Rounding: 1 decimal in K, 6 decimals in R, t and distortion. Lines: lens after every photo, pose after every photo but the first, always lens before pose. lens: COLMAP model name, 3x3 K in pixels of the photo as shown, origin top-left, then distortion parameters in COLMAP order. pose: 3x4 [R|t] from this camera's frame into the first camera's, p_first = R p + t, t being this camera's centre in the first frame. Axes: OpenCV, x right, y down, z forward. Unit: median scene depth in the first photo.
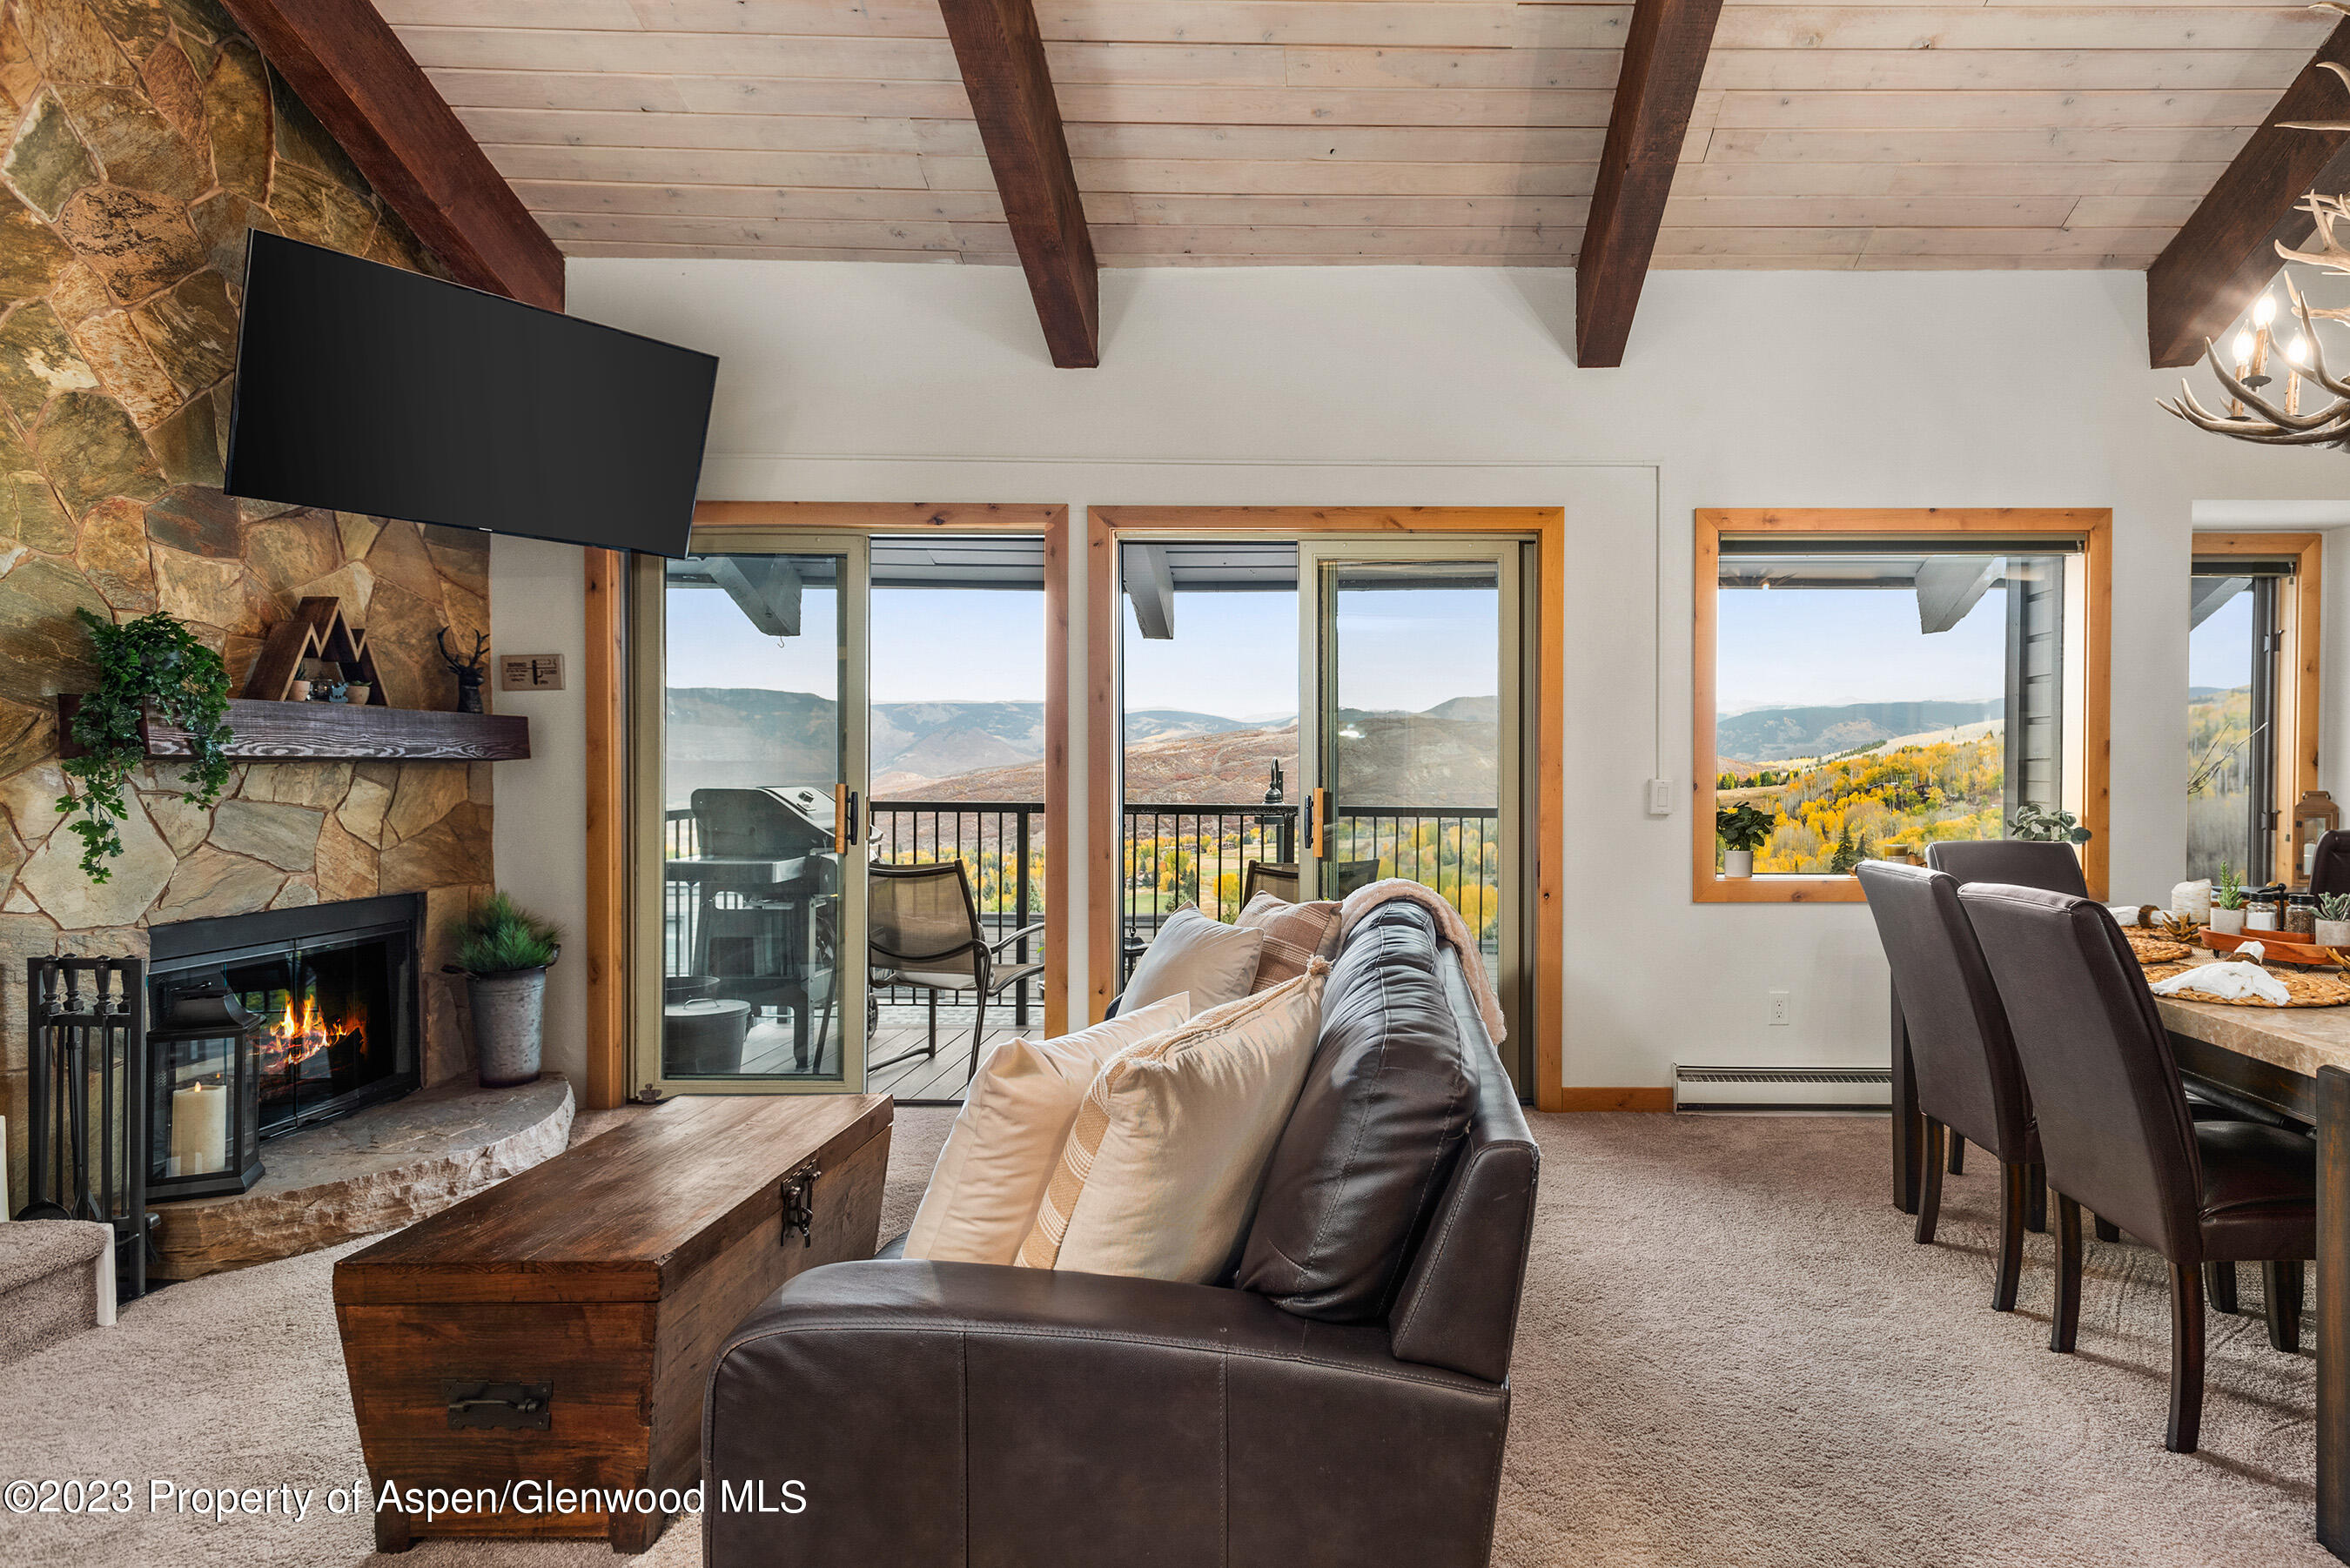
lens RADIAL K [[1300.1, 0, 1372.0], [0, 1300.1, 790.8], [0, 0, 1]] dist [0.023692, -0.010338]
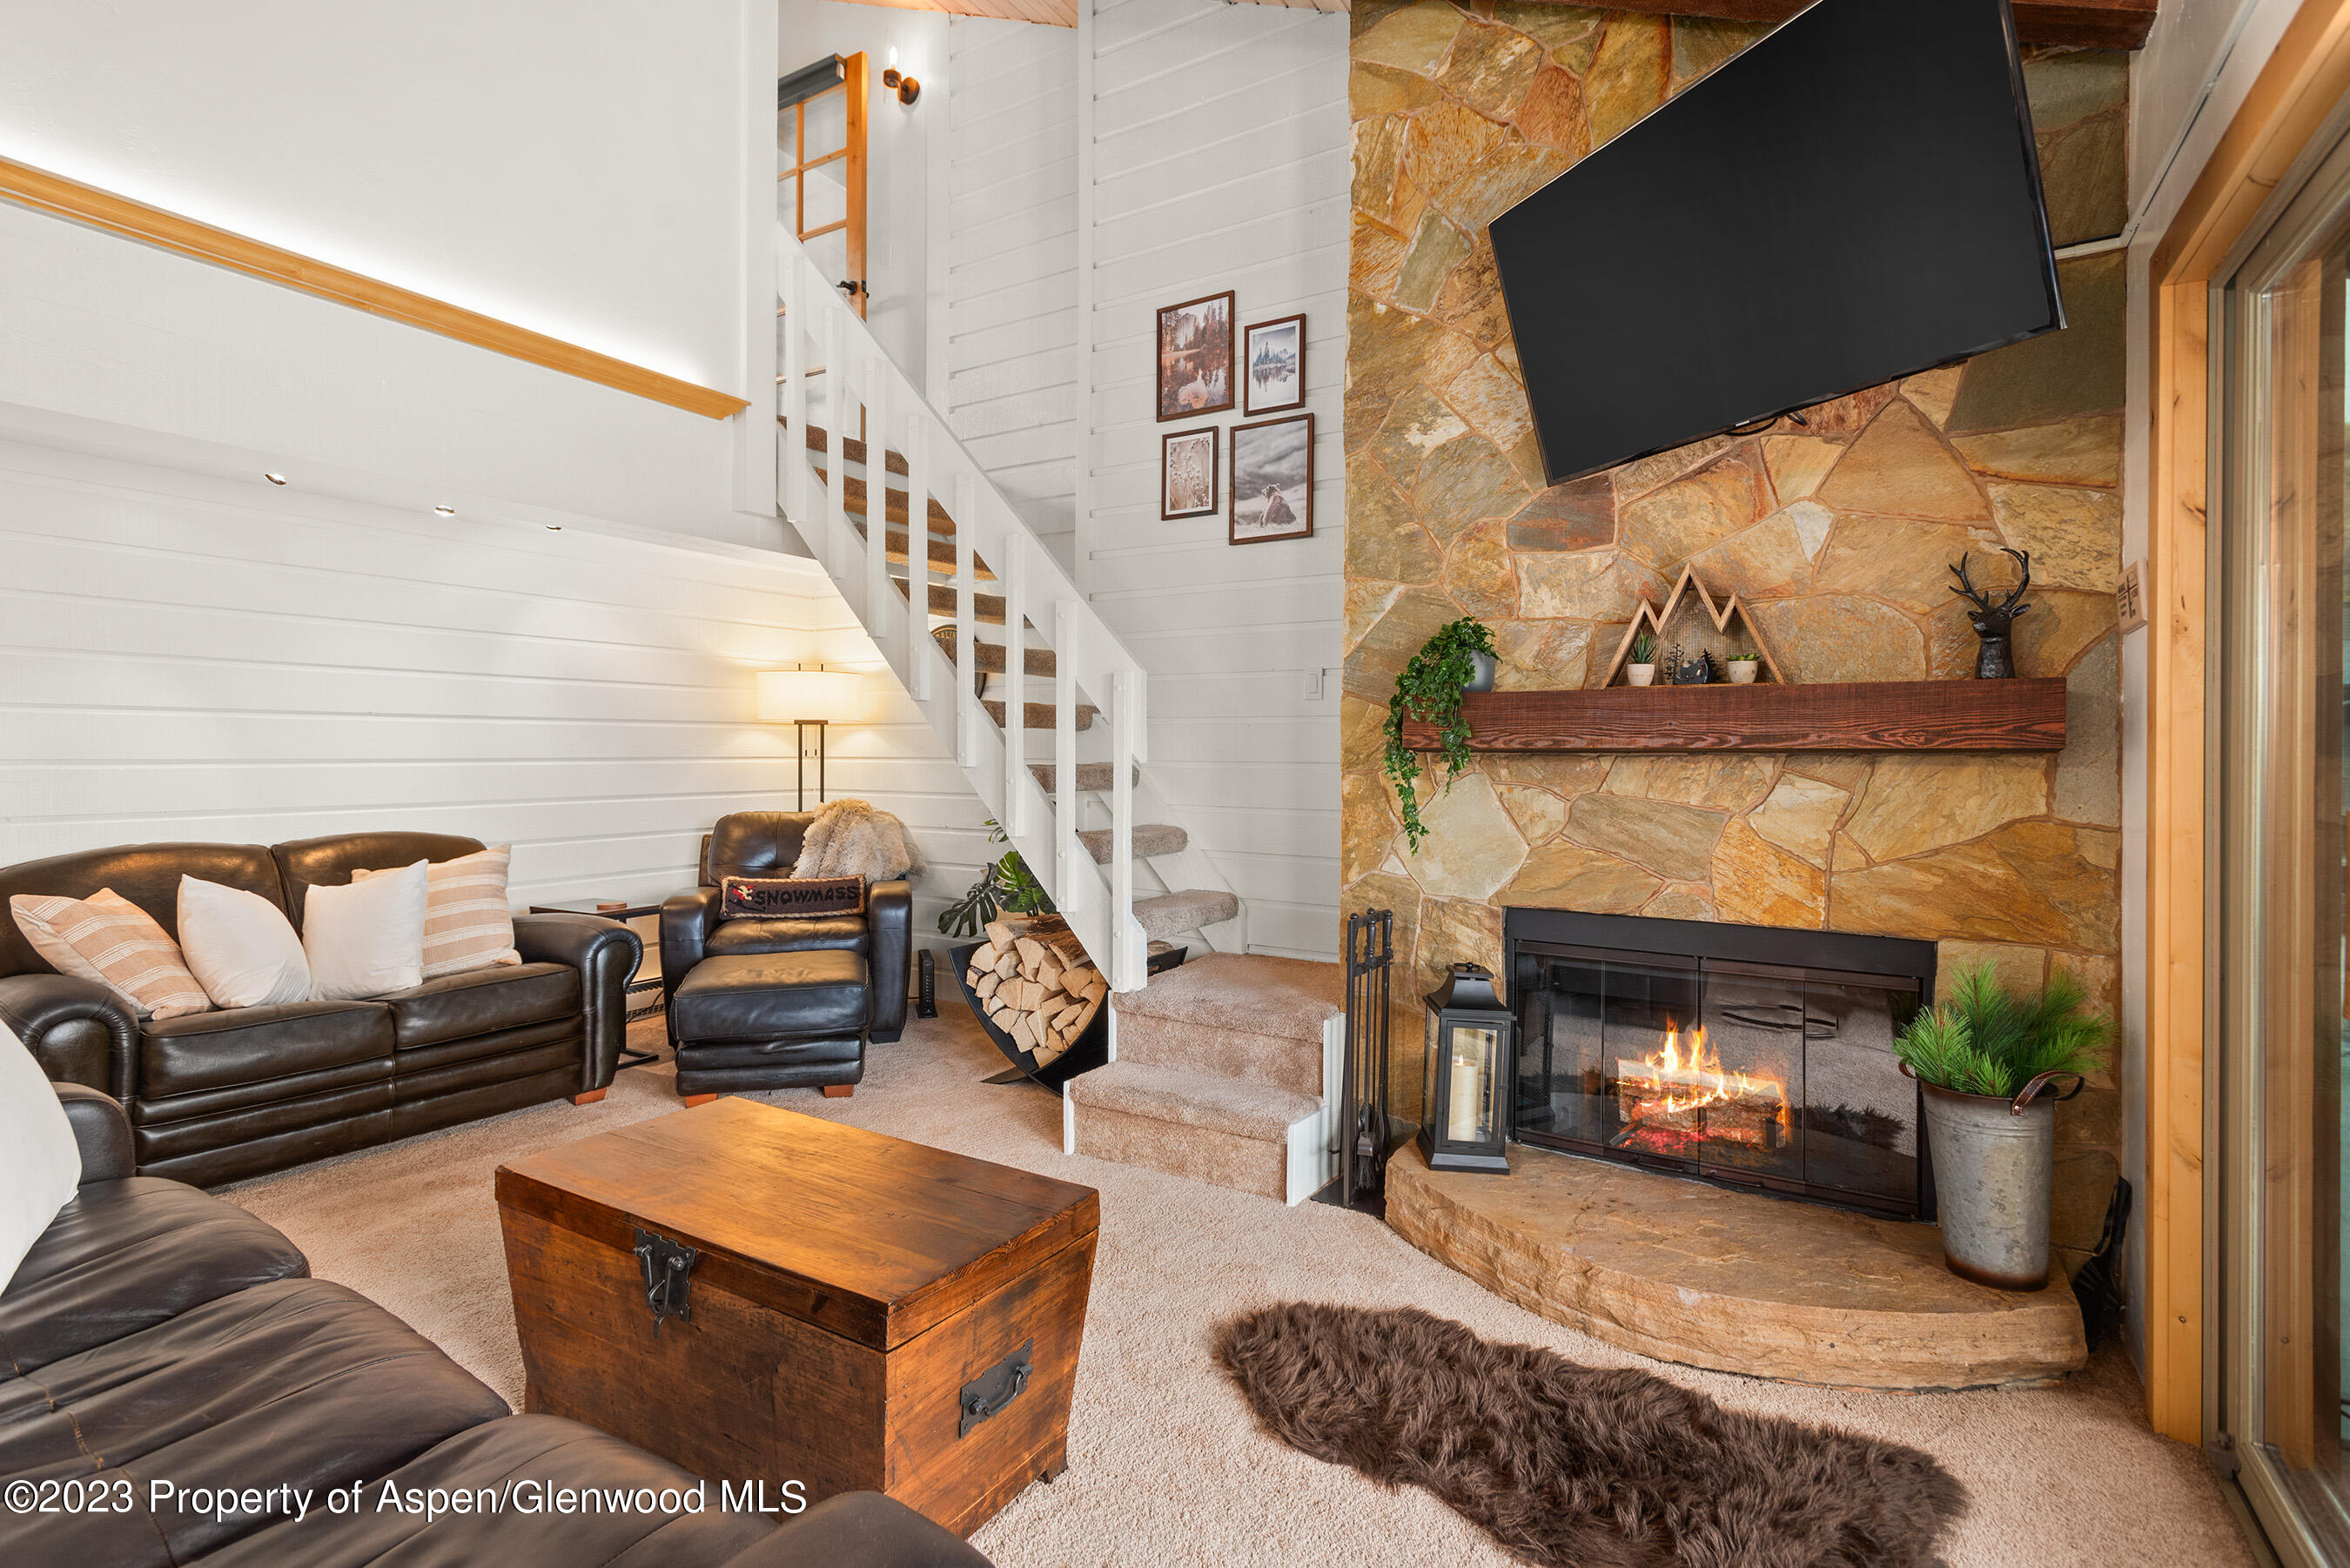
lens RADIAL K [[1108.7, 0, 1165.6], [0, 1108.7, 756.5], [0, 0, 1]] dist [0.024359, -0.009471]
pose [[-0.533407, -0.008205, -0.845819, -0.001443], [-0.023541, 0.999710, 0.005148, -0.014153], [0.845531, 0.022657, -0.533445, 0.938187]]
